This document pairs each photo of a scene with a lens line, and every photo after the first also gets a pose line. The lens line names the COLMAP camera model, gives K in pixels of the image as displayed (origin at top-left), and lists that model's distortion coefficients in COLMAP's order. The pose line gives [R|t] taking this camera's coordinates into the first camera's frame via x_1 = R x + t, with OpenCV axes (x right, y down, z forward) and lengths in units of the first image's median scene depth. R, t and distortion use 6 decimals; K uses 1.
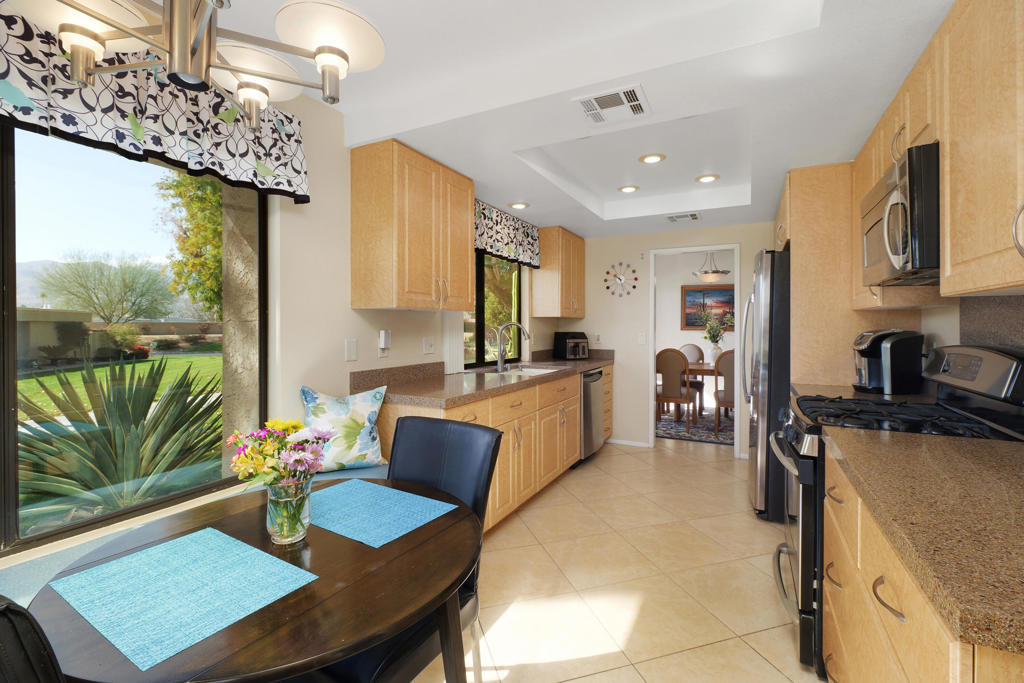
lens RADIAL K [[453.6, 0, 511.3], [0, 453.6, 331.5], [0, 0, 1]] dist [-0.001121, -0.001002]
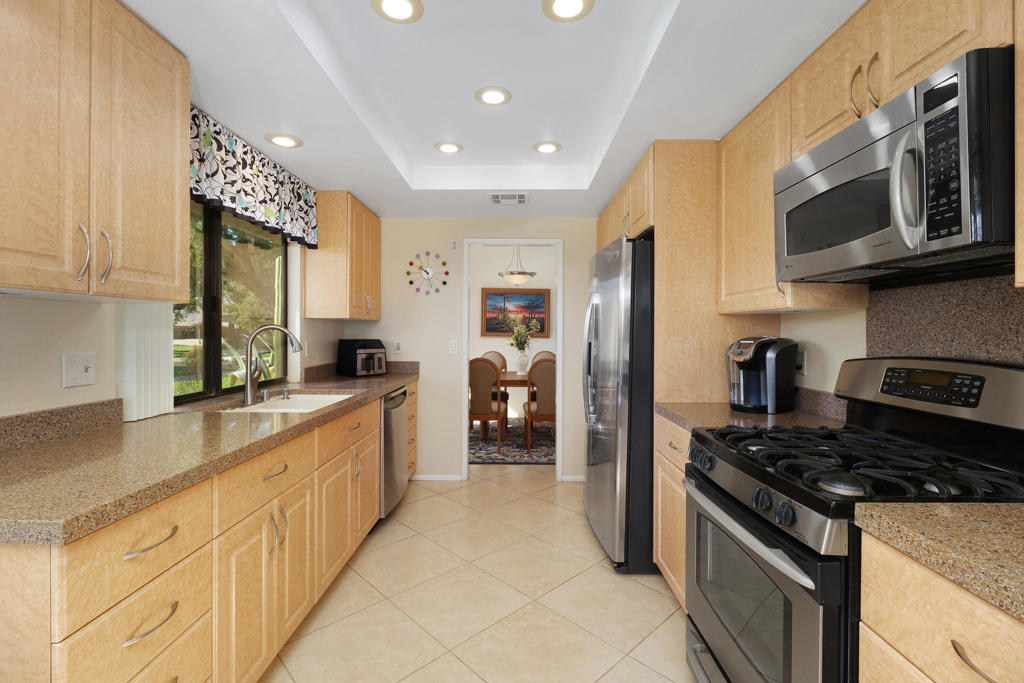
lens RADIAL K [[453.6, 0, 511.3], [0, 453.6, 331.5], [0, 0, 1]] dist [-0.001121, -0.001002]
pose [[0.888220, 0.003738, 0.459402, 0.008314], [0.001844, 0.999930, -0.011702, -0.002942], [-0.459414, 0.011241, 0.888151, 0.277669]]
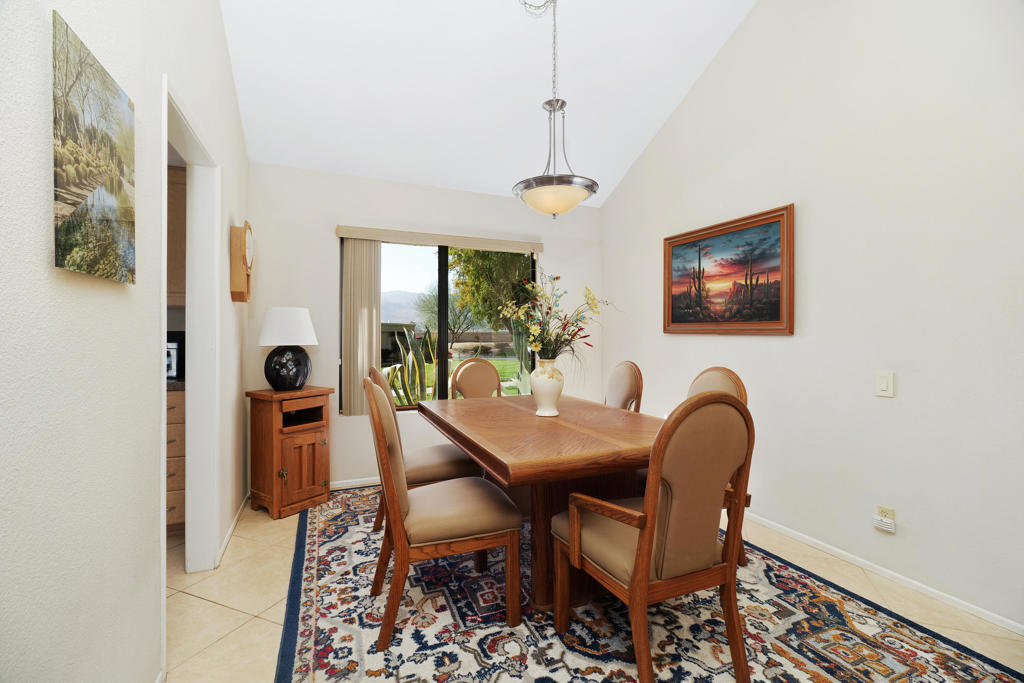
lens RADIAL K [[453.6, 0, 511.3], [0, 453.6, 331.5], [0, 0, 1]] dist [-0.001121, -0.001002]
pose [[0.775701, -0.002200, -0.631096, 0.984514], [-0.012638, 0.999739, -0.019020, 0.012866], [0.630974, 0.022730, 0.775471, 0.965599]]
